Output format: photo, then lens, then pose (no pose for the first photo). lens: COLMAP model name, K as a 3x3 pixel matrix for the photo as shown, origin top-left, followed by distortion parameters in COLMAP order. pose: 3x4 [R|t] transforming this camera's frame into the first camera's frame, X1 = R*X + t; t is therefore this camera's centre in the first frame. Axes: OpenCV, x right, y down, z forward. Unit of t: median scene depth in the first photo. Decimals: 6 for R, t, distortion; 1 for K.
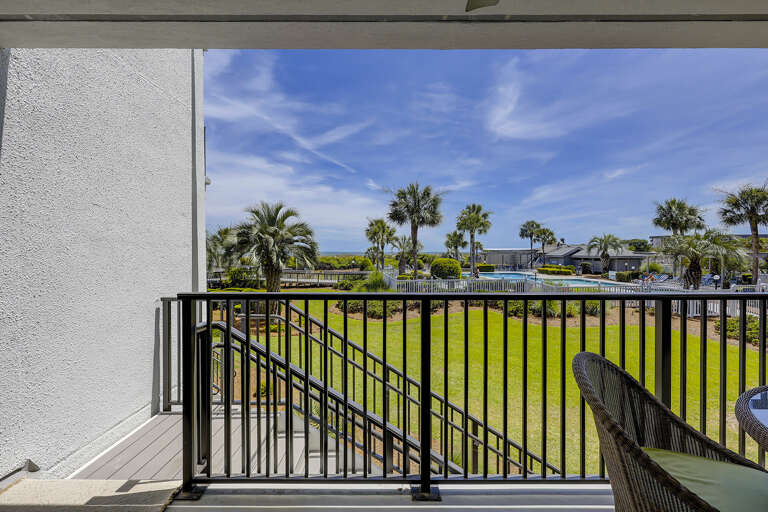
lens RADIAL K [[363.1, 0, 390.4], [0, 363.1, 255.2], [0, 0, 1]] dist [0.029382, 0.000071]
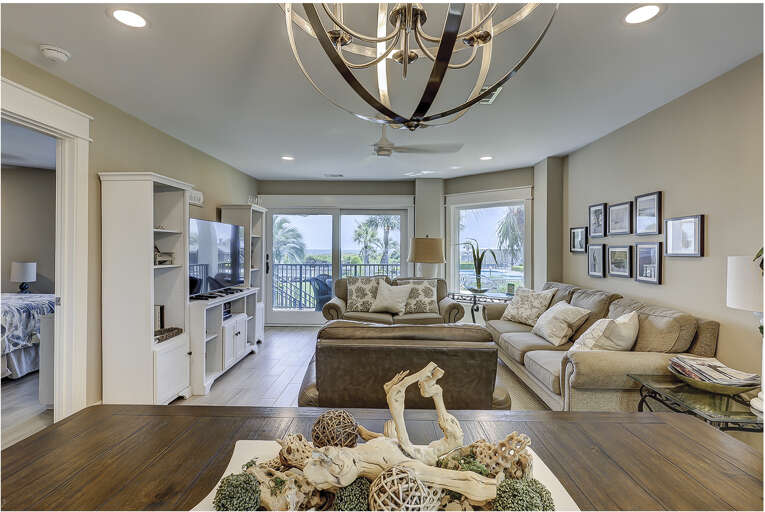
lens RADIAL K [[367.9, 0, 380.7], [0, 367.9, 251.1], [0, 0, 1]] dist [-0.001661, -0.000711]
pose [[0.999060, 0.001263, -0.043338, 0.124003], [-0.001535, 0.999979, -0.006240, -0.000524], [0.043329, 0.006300, 0.999041, -0.301262]]
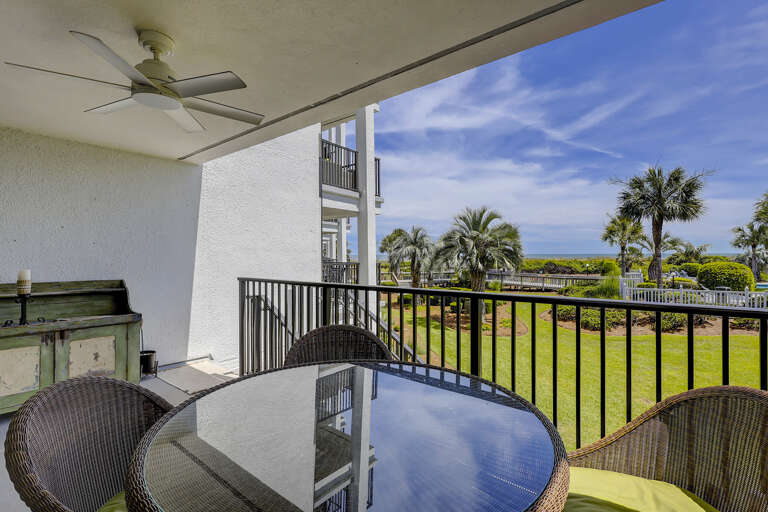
lens RADIAL K [[369.3, 0, 382.2], [0, 369.3, 251.1], [0, 0, 1]] dist [-0.001661, -0.000711]
pose [[0.780080, -0.011505, -0.625574, 0.122989], [0.000501, 0.999842, -0.017763, 0.000434], [0.625679, 0.013543, 0.779963, -0.002818]]
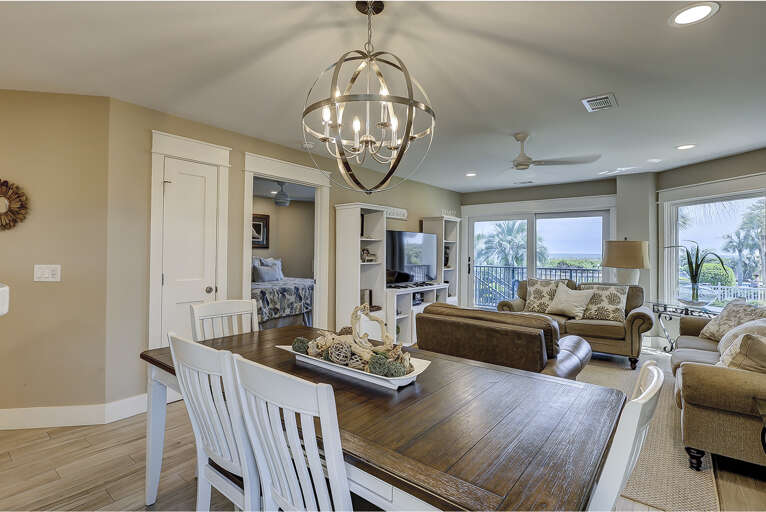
lens RADIAL K [[368.3, 0, 381.2], [0, 368.3, 251.1], [0, 0, 1]] dist [-0.001661, -0.000711]
pose [[0.766232, 0.002358, -0.642559, 0.171624], [-0.012934, 0.999847, -0.011755, -0.000052], [0.642434, 0.017318, 0.766146, -0.320037]]
